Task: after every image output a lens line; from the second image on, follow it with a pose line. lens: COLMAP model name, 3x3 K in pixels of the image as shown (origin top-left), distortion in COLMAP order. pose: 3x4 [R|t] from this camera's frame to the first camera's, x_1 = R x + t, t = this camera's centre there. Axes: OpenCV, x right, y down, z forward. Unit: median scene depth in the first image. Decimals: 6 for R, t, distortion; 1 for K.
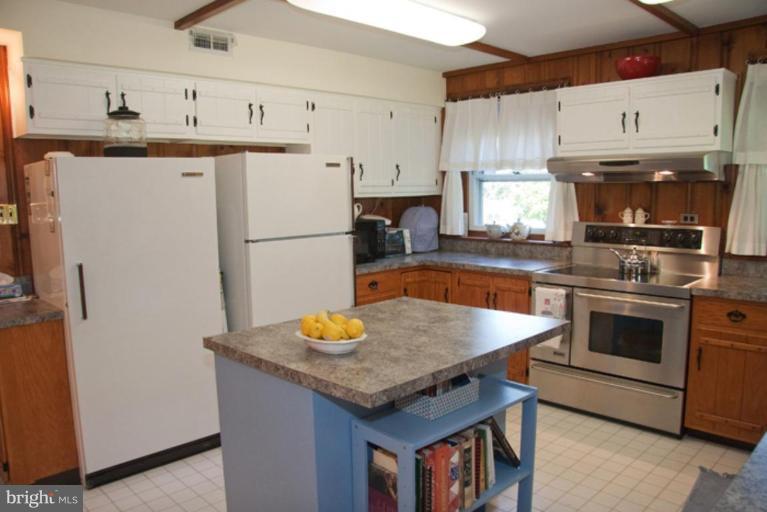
lens RADIAL K [[588.1, 0, 379.8], [0, 588.1, 260.0], [0, 0, 1]] dist [-0.163817, 0.103020]
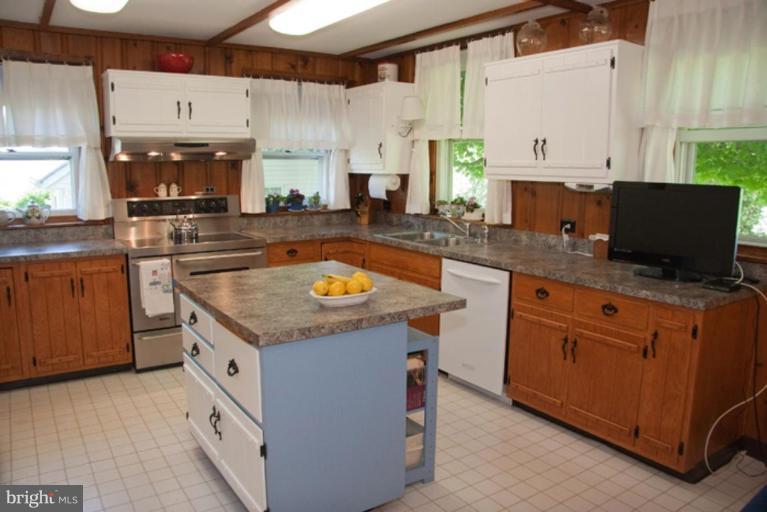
lens RADIAL K [[588.1, 0, 379.8], [0, 588.1, 260.0], [0, 0, 1]] dist [-0.163817, 0.103020]
pose [[0.183351, -0.145454, 0.972227, -0.596309], [0.107871, 0.985998, 0.127171, -0.037455], [-0.977111, 0.081558, 0.196474, 0.343861]]
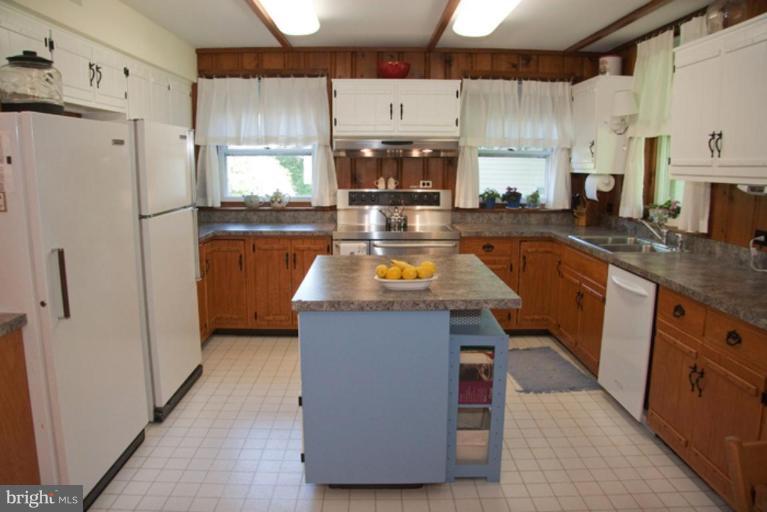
lens RADIAL K [[588.1, 0, 379.8], [0, 588.1, 260.0], [0, 0, 1]] dist [-0.163817, 0.103020]
pose [[0.691315, -0.103091, 0.715162, -0.506119], [0.072699, 0.994671, 0.073107, -0.002516], [-0.718887, 0.001452, 0.695125, 0.081672]]
